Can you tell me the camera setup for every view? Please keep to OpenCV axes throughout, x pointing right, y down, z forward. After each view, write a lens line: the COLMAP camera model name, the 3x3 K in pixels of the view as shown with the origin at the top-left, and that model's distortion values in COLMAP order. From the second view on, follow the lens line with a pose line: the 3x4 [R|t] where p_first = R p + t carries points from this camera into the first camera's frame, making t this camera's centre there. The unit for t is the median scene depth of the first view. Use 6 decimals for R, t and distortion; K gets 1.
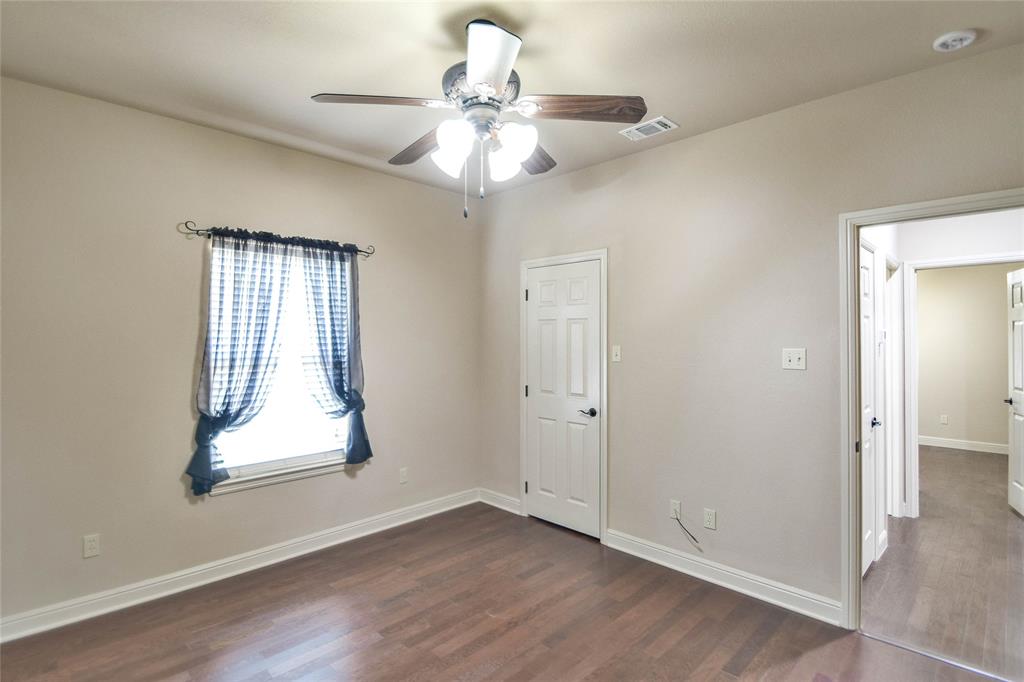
lens RADIAL K [[498.0, 0, 510.6], [0, 498.0, 337.8], [0, 0, 1]] dist [-0.001566, -0.011905]
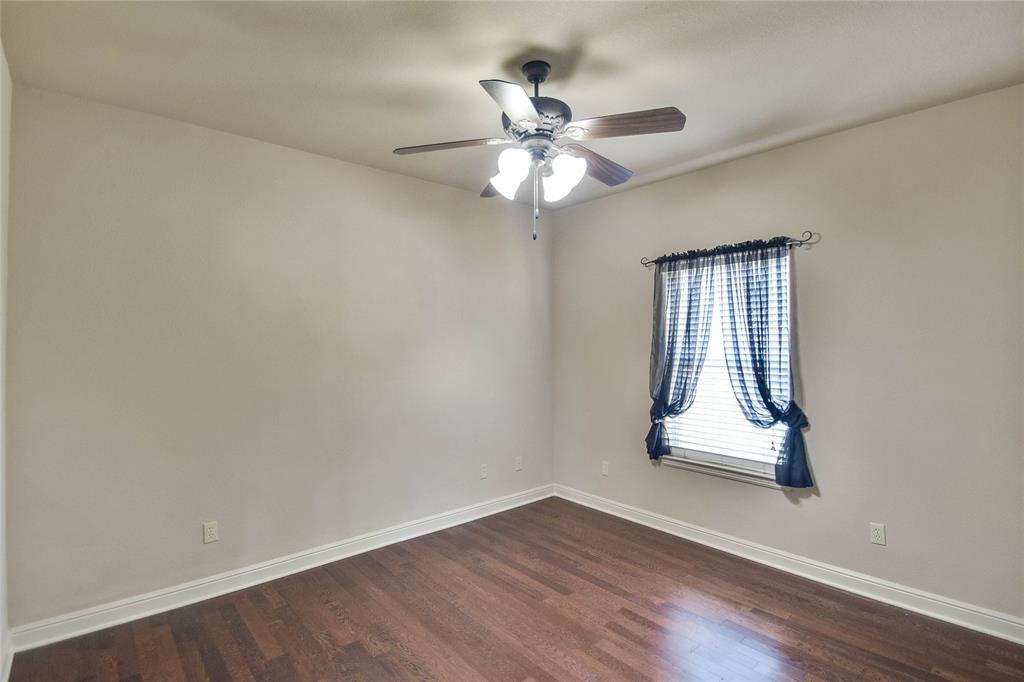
lens RADIAL K [[498.0, 0, 510.7], [0, 498.0, 341.0], [0, 0, 1]] dist [-0.001566, -0.011905]
pose [[-0.081104, -0.000018, -0.996706, 0.657324], [0.004769, 0.999989, -0.000406, -0.004408], [0.996694, -0.004786, -0.081103, 0.643140]]
